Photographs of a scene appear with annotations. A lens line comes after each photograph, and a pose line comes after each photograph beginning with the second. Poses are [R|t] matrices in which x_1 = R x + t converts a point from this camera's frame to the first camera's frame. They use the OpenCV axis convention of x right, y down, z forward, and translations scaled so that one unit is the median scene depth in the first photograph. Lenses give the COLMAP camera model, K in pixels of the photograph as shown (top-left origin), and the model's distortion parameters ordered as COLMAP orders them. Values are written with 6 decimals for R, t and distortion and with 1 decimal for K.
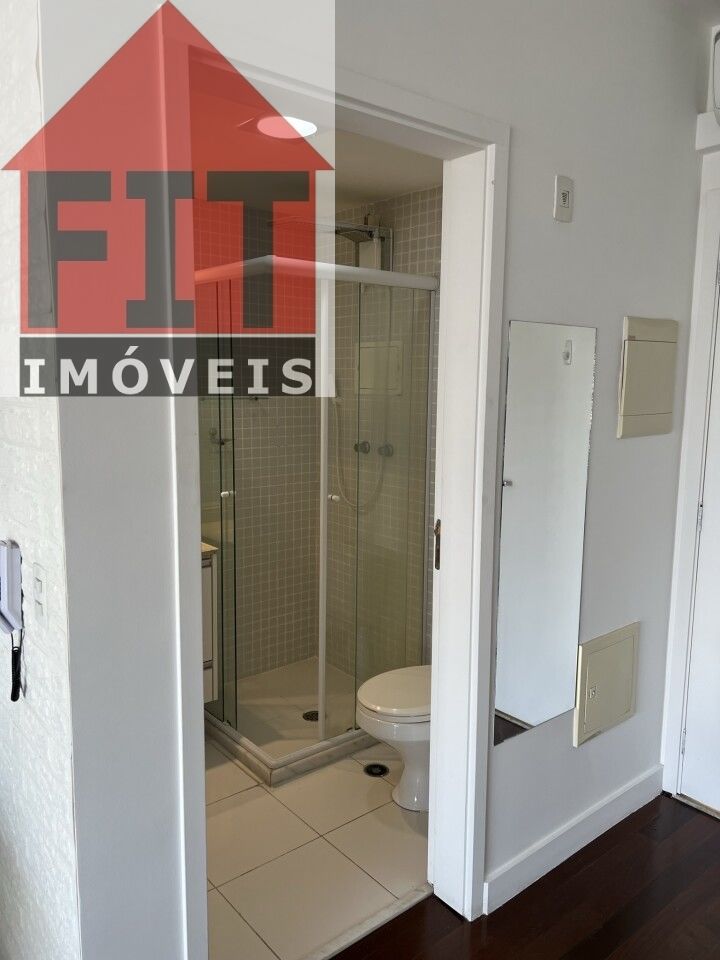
lens RADIAL K [[728.8, 0, 361.8], [0, 728.8, 477.5], [0, 0, 1]] dist [0.037029, -0.030873]
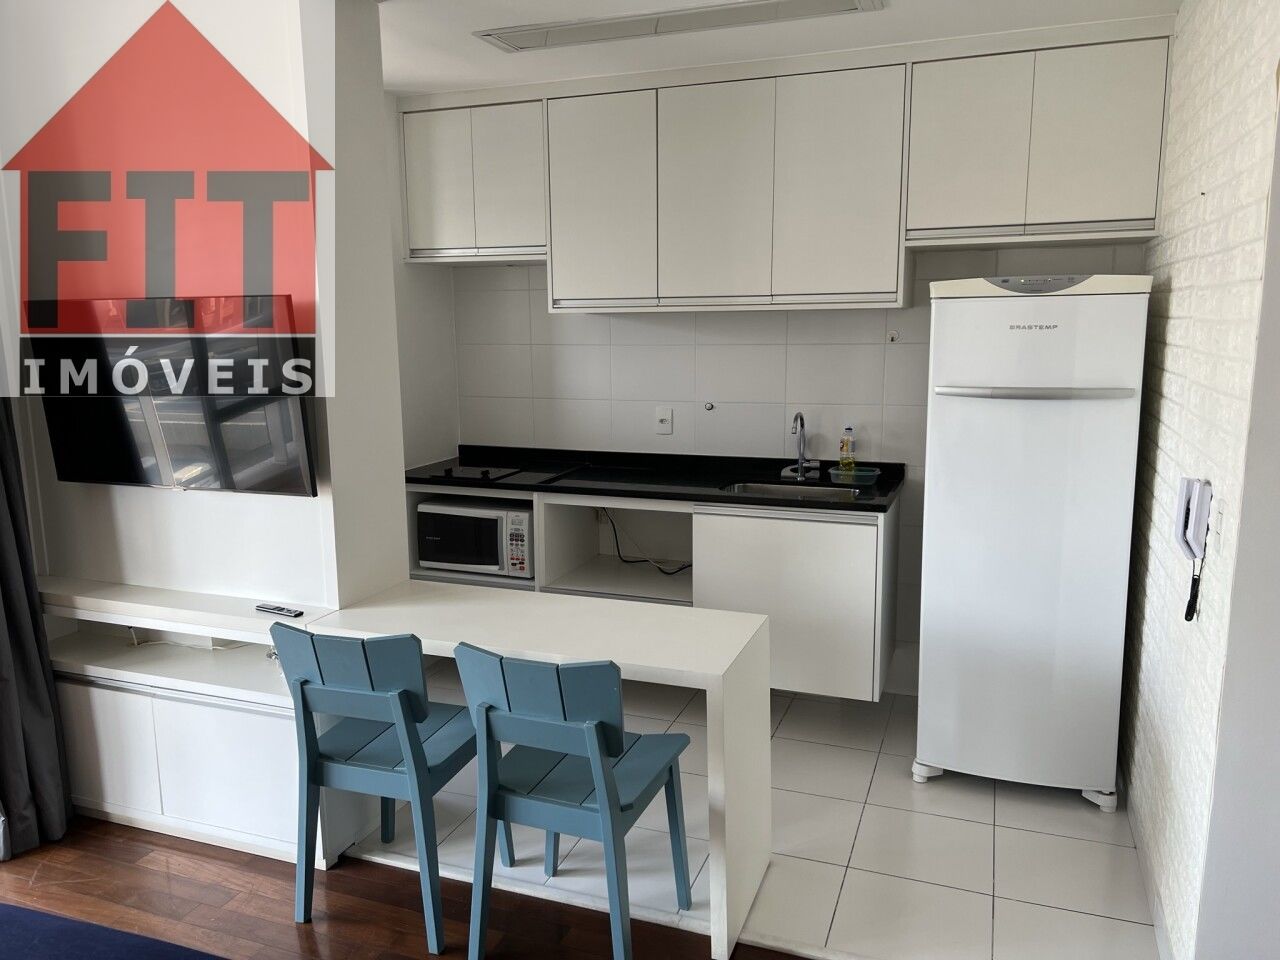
lens RADIAL K [[971.7, 0, 635.8], [0, 971.7, 479.5], [0, 0, 1]] dist [0.037029, -0.030873]
pose [[0.502701, 0.130614, -0.854536, 0.375158], [-0.107208, 0.990308, 0.088298, 0.048176], [0.857787, 0.047226, 0.511831, -0.529466]]
